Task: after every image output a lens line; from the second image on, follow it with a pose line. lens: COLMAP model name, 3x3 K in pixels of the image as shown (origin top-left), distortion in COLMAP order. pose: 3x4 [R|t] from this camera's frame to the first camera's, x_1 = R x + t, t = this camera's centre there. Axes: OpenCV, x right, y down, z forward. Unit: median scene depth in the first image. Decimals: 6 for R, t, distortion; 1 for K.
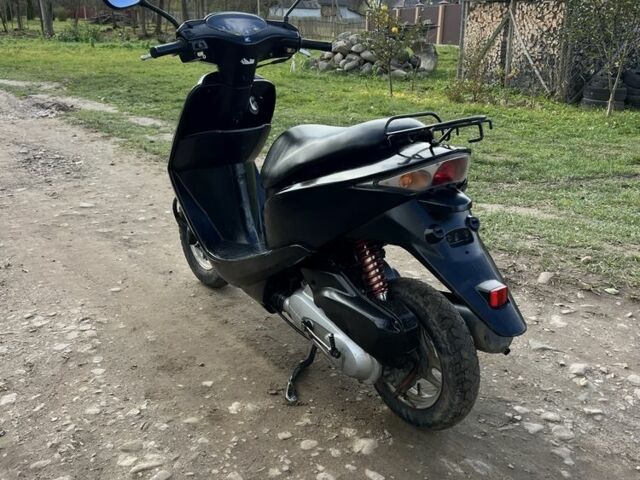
lens RADIAL K [[632.9, 0, 319.5], [0, 632.9, 257.4], [0, 0, 1]] dist [0.015442, -0.003352]
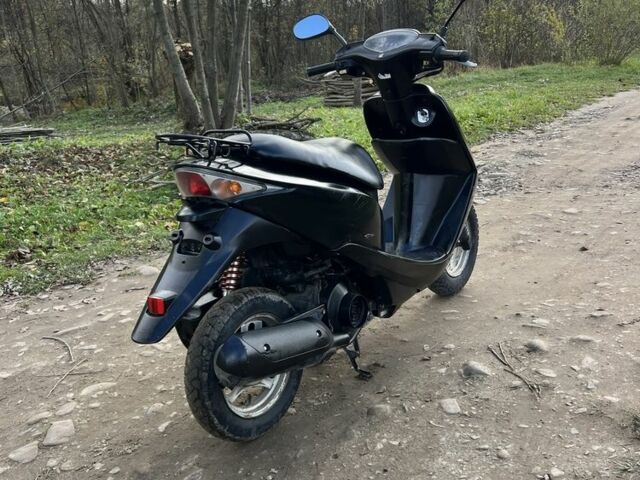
lens RADIAL K [[629.2, 0, 320.0], [0, 629.2, 240.0], [0, 0, 1]] dist [0.063581, -0.139440]
pose [[0.298787, 0.221495, -0.928260, 0.869276], [-0.245674, 0.957761, 0.149457, -0.174822], [0.922155, 0.183393, 0.340582, 0.579567]]
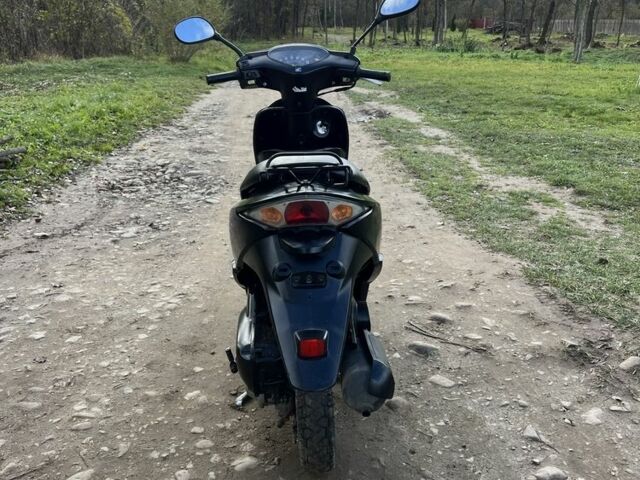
lens RADIAL K [[629.2, 0, 320.0], [0, 629.2, 240.0], [0, 0, 1]] dist [0.063581, -0.139440]
pose [[0.837324, 0.159489, -0.522926, 0.508208], [-0.178495, 0.983838, 0.014253, -0.075862], [0.516747, 0.081406, 0.852259, 0.117468]]
